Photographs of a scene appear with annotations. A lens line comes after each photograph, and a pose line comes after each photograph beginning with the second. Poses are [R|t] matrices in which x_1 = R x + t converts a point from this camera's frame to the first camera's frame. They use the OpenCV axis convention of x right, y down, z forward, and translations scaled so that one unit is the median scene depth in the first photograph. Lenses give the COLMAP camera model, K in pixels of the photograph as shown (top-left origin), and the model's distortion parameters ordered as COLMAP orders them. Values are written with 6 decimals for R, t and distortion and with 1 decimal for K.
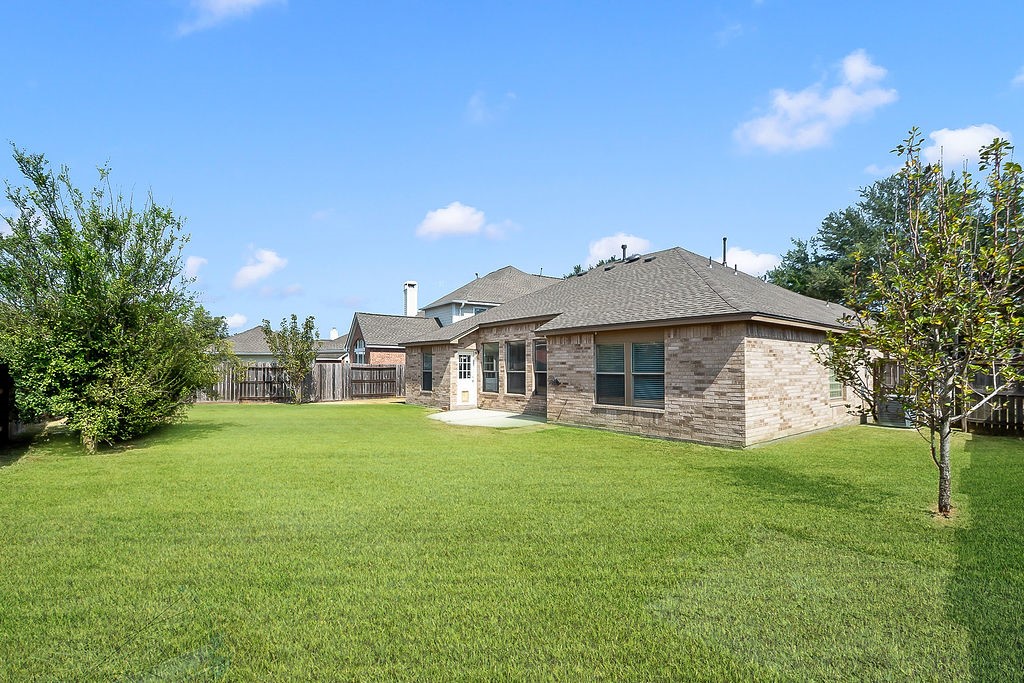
lens RADIAL K [[442.3, 0, 494.7], [0, 442.3, 356.4], [0, 0, 1]] dist [-0.000458, -0.000035]
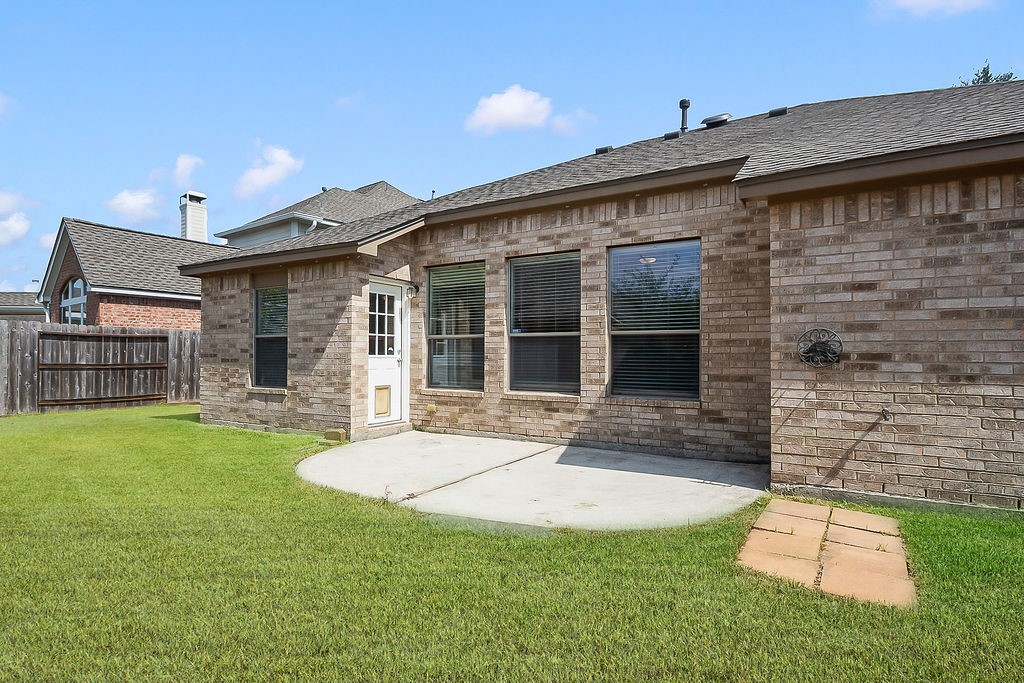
lens RADIAL K [[539.1, 0, 512.4], [0, 539.1, 348.0], [0, 0, 1]] dist [0.008341, 0.000372]
pose [[0.935603, 0.010106, 0.352908, -0.127299], [-0.014087, 0.999863, 0.008713, 0.038524], [-0.352772, -0.013123, 0.935617, 0.515602]]
